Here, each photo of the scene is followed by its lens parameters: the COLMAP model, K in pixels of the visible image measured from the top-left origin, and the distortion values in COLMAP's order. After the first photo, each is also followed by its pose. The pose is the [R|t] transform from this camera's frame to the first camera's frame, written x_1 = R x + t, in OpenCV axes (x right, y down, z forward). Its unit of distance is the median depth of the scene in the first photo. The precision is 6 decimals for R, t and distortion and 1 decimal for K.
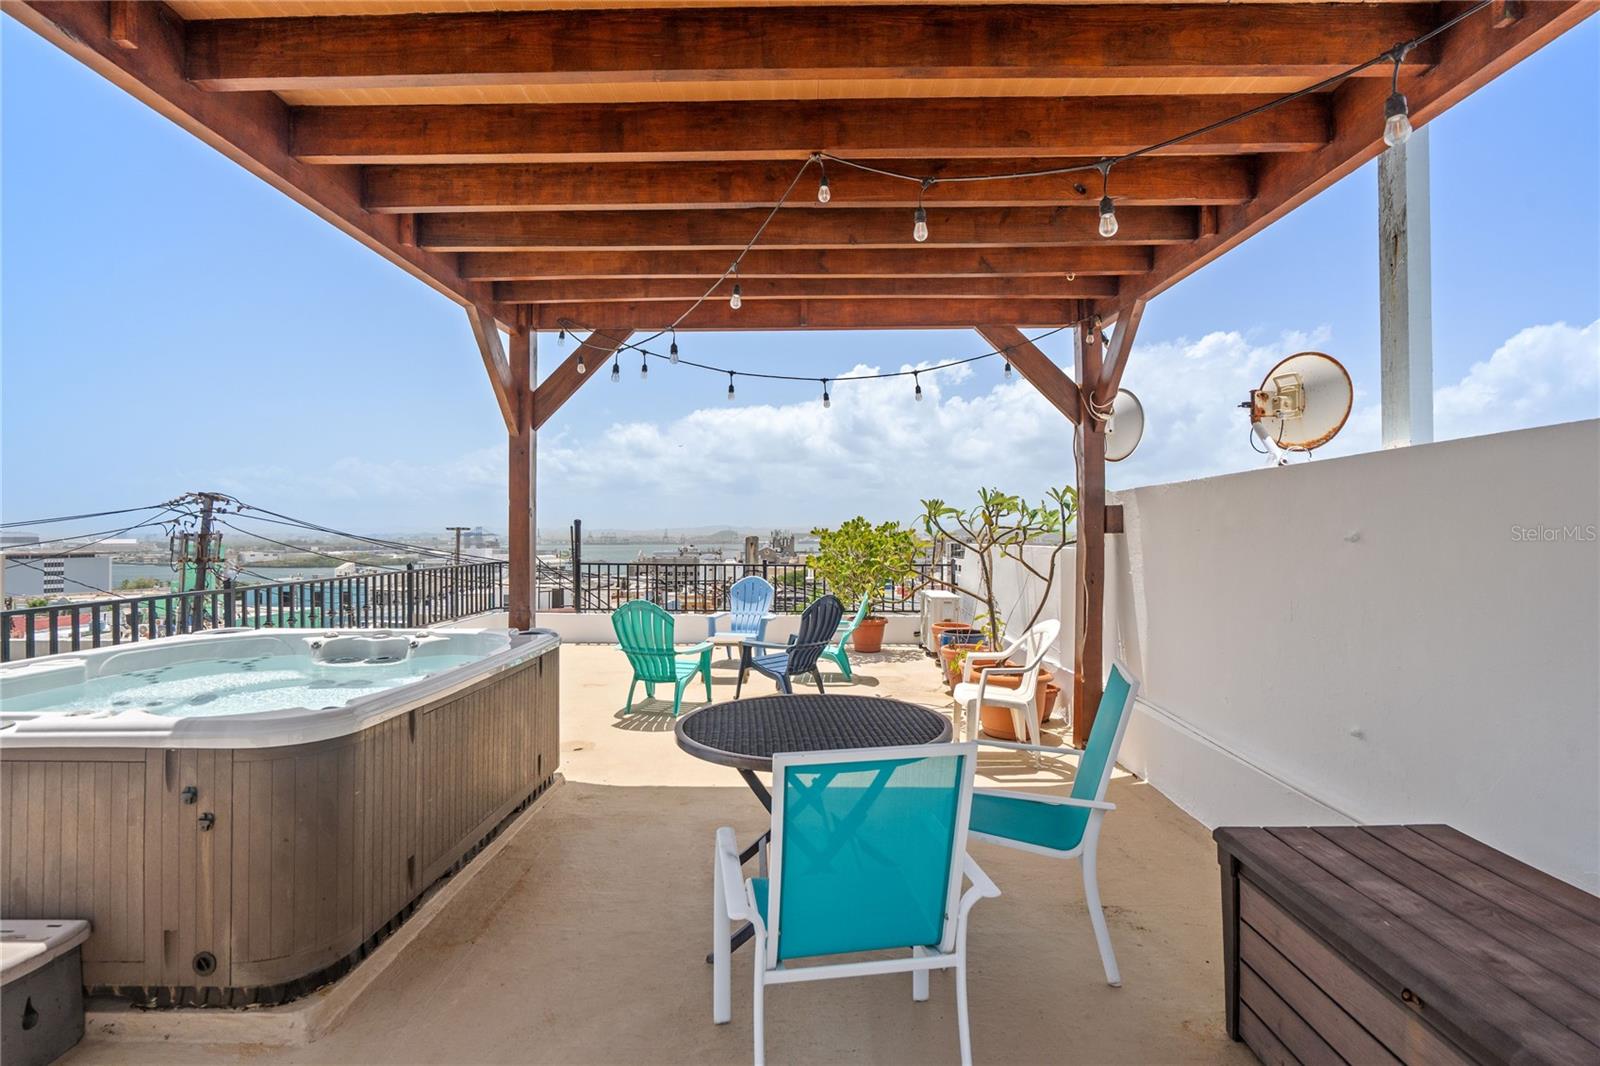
lens RADIAL K [[762.4, 0, 796.4], [0, 762.4, 528.0], [0, 0, 1]] dist [-0.002395, 0.000908]
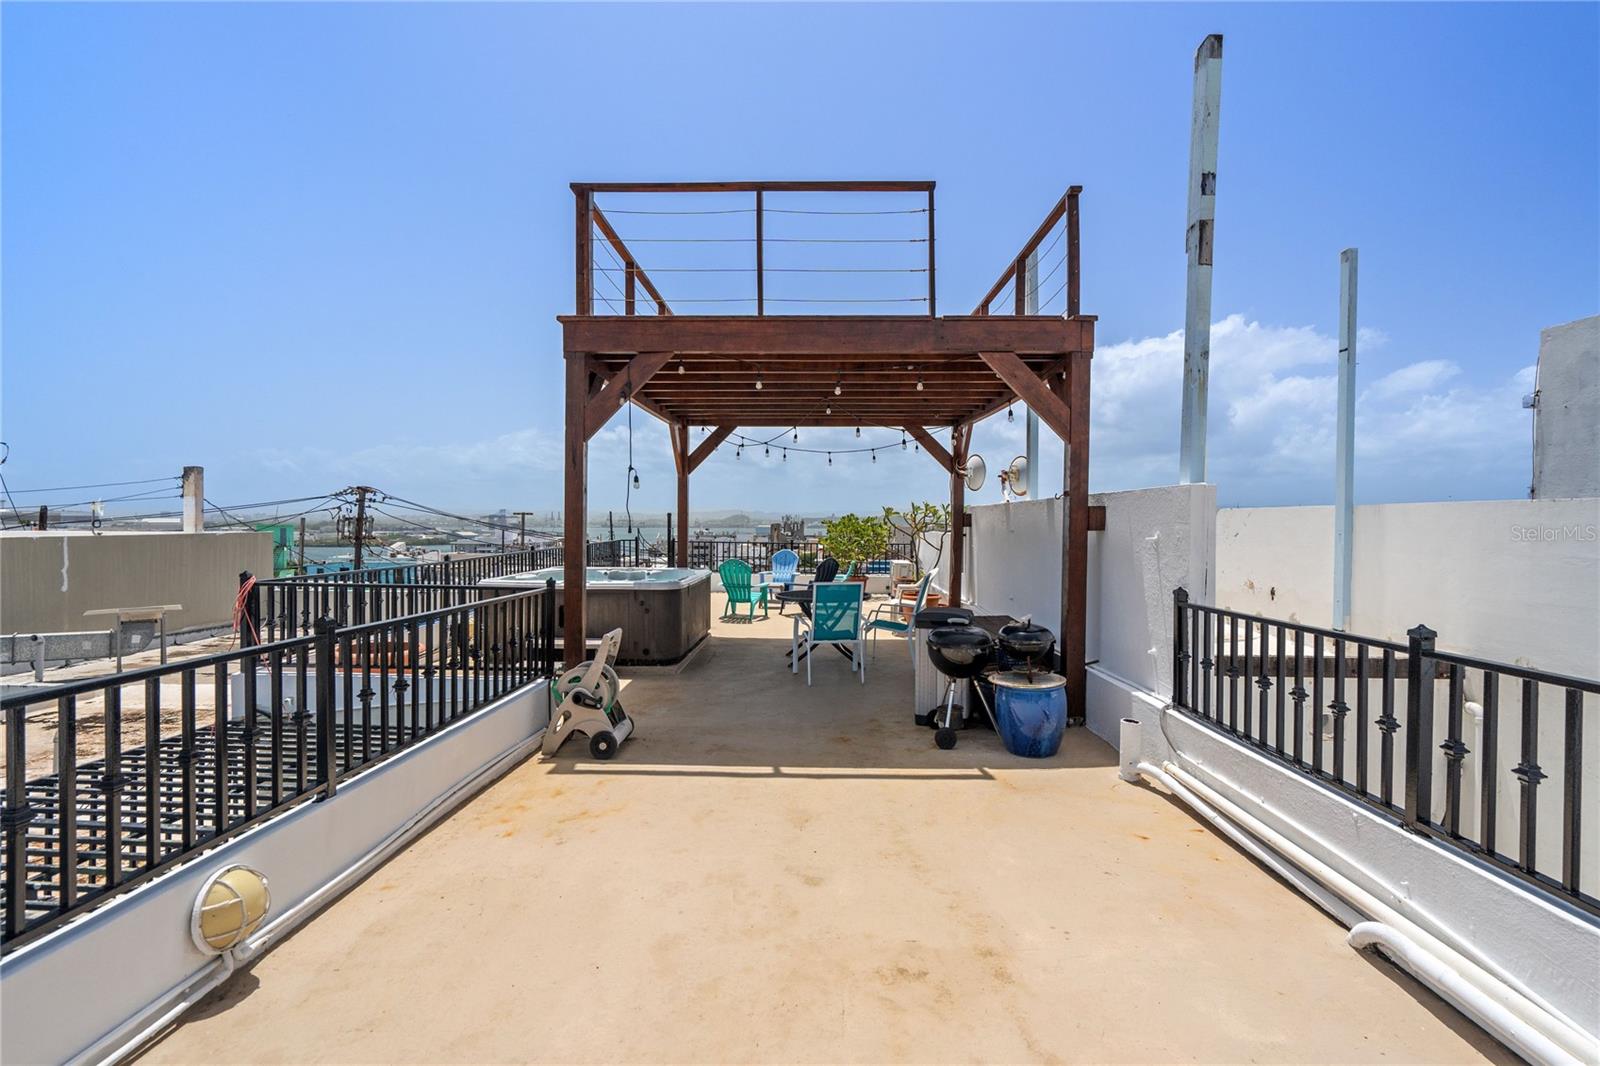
lens RADIAL K [[721.5, 0, 800.0], [0, 721.5, 533.0], [0, 0, 1]] dist [-0.022807, -0.000068]
pose [[0.999929, 0.008606, -0.008287, -0.026657], [-0.008374, 0.999584, 0.027582, -0.028903], [0.008521, -0.027511, 0.999585, -1.043164]]
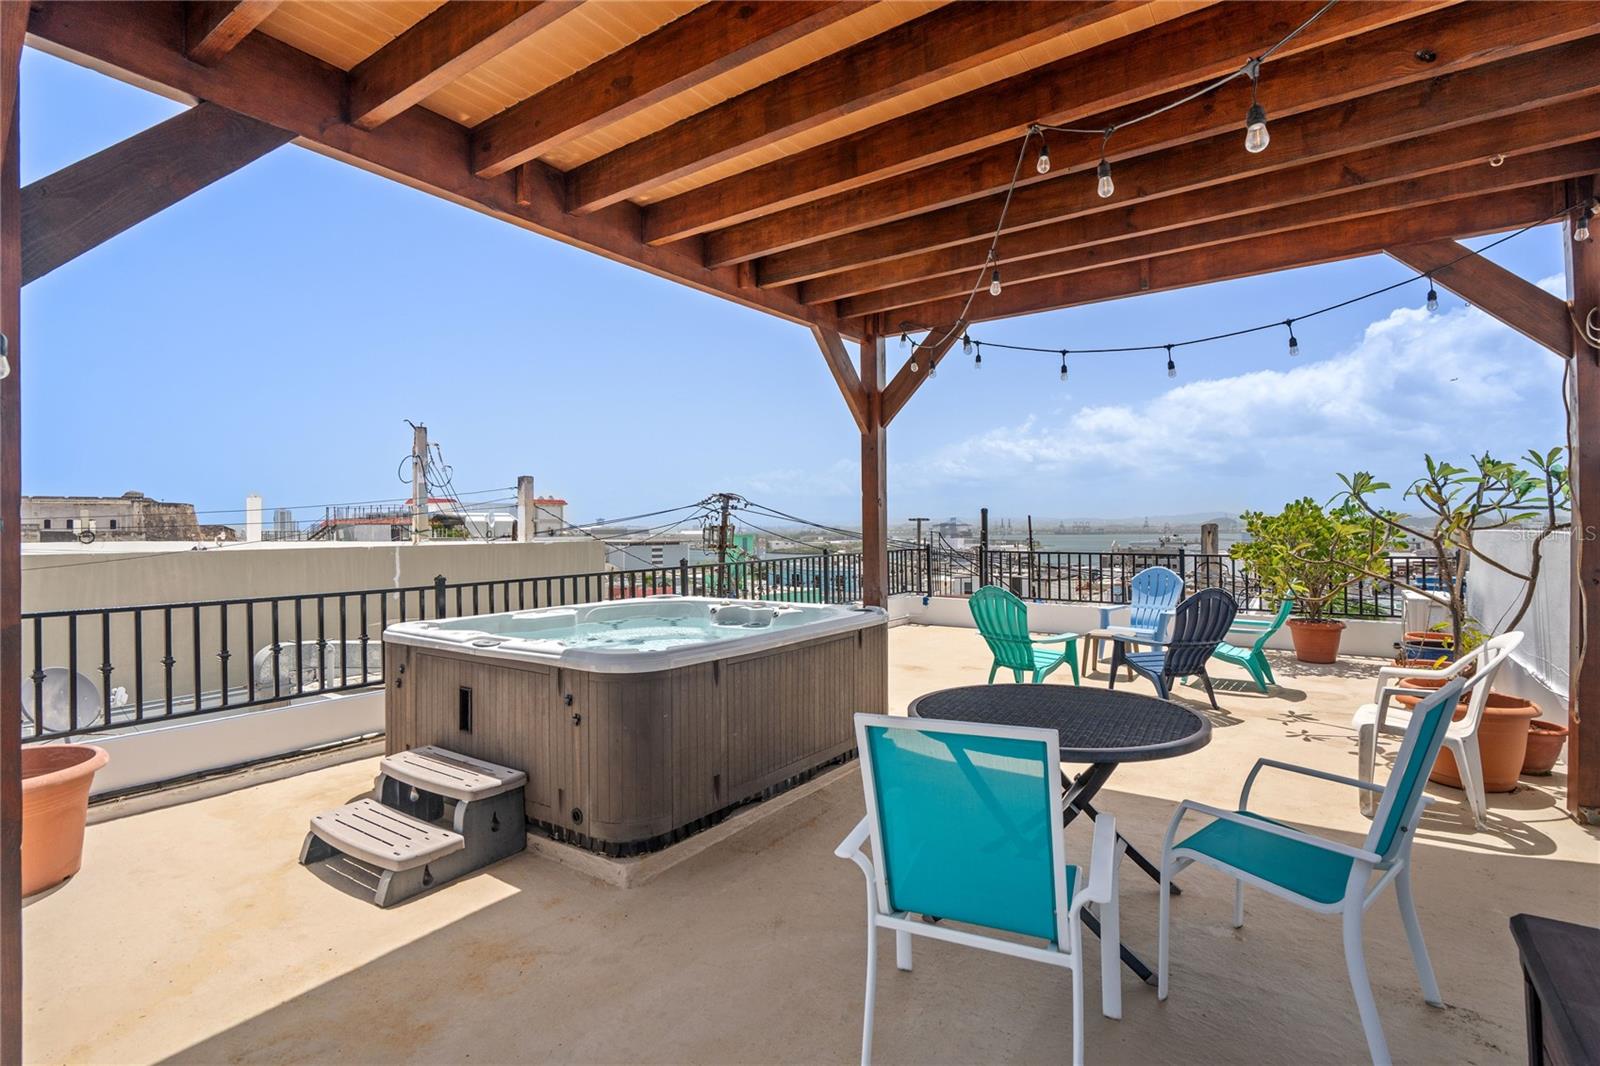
lens RADIAL K [[769.6, 0, 795.7], [0, 769.6, 523.9], [0, 0, 1]] dist [-0.000272, 0.001354]
pose [[0.828810, -0.009880, -0.559443, 0.188085], [0.014560, 0.999886, 0.003912, 0.004881], [0.559341, -0.011388, 0.828859, 0.006875]]
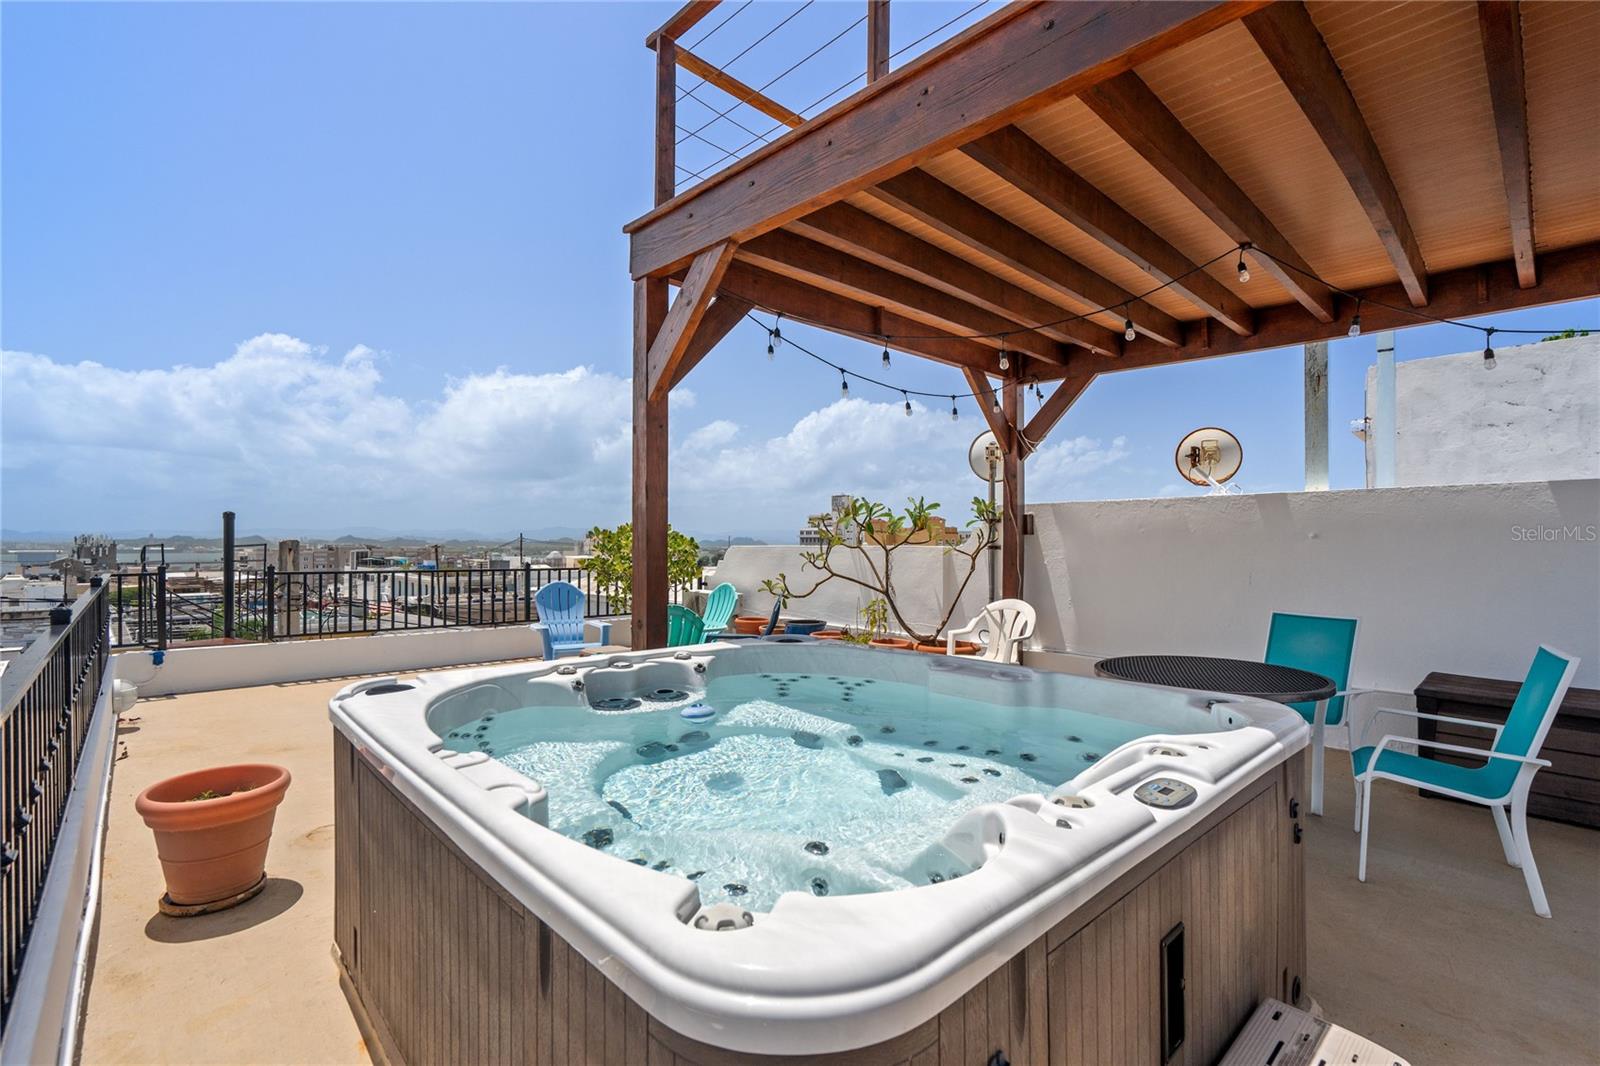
lens RADIAL K [[721.5, 0, 800.0], [0, 721.5, 533.0], [0, 0, 1]] dist [-0.022807, -0.000068]
pose [[0.722122, 0.011532, 0.691669, -0.836250], [-0.008459, 0.999933, -0.007840, 0.020494], [-0.691714, -0.000190, 0.722172, 0.370143]]
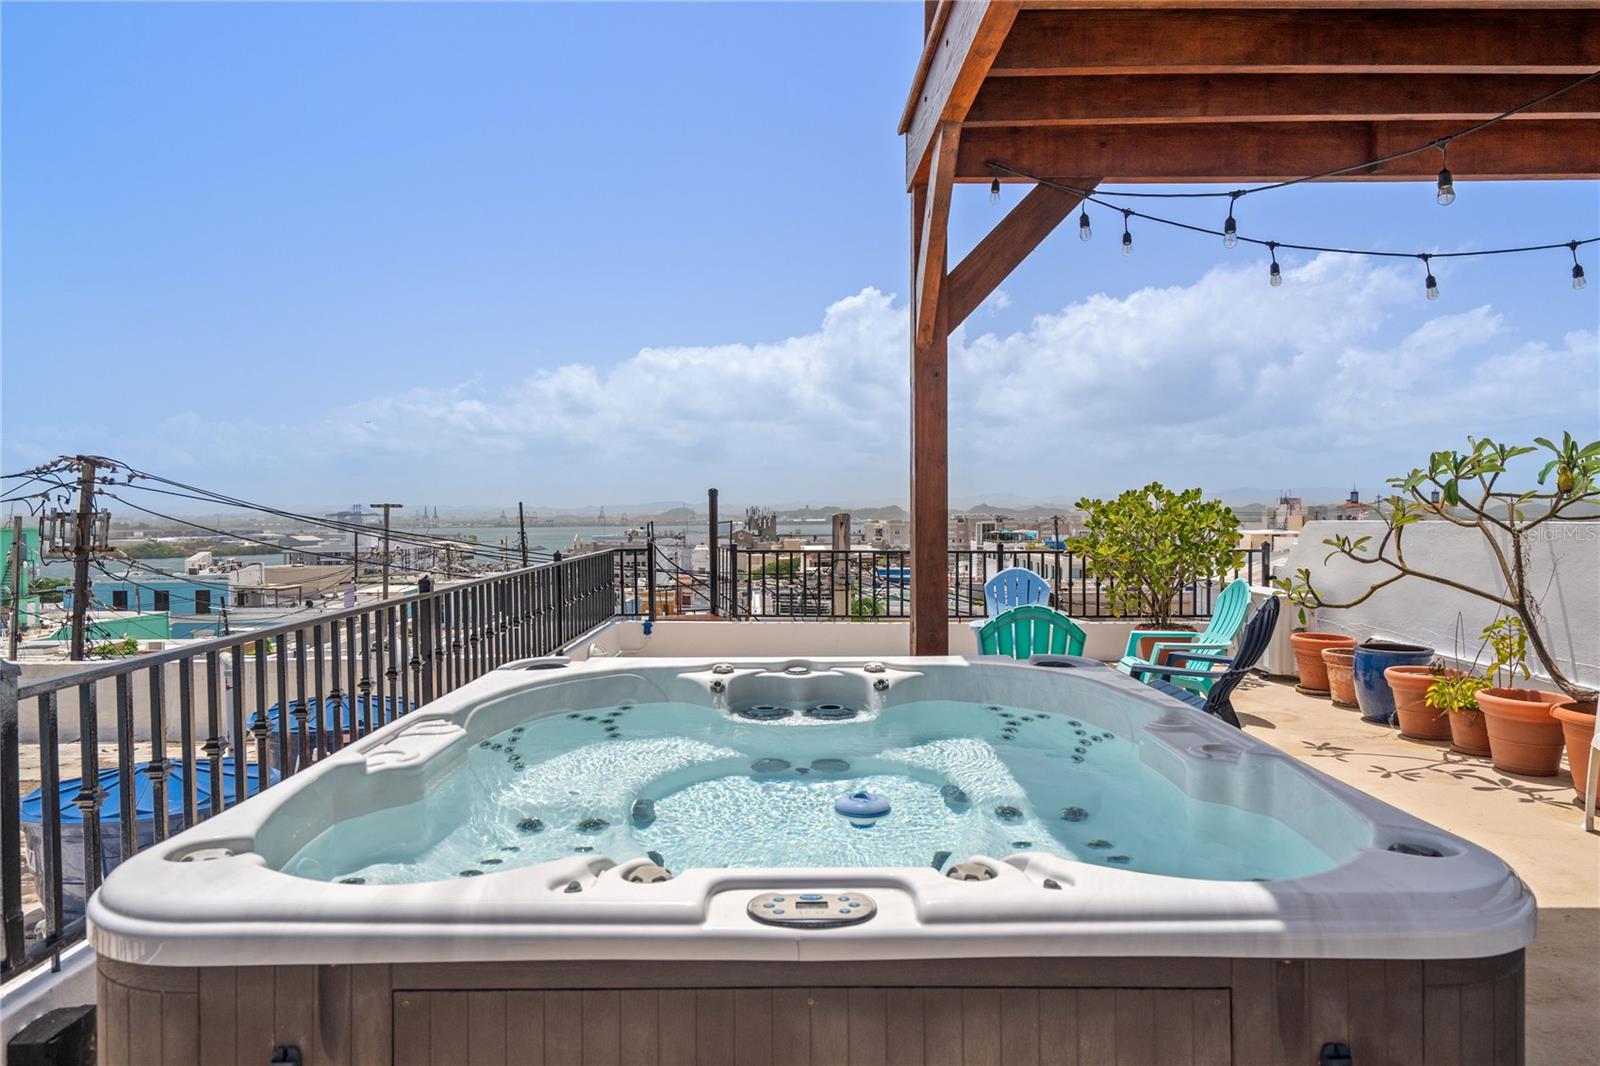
lens RADIAL K [[993.1, 0, 800.0], [0, 993.1, 533.0], [0, 0, 1]] dist [0.001132, 0.001188]
pose [[0.999812, -0.004181, 0.018926, -0.523493], [0.003626, 0.999565, 0.029269, 0.007761], [-0.019041, -0.029195, 0.999392, 0.192533]]
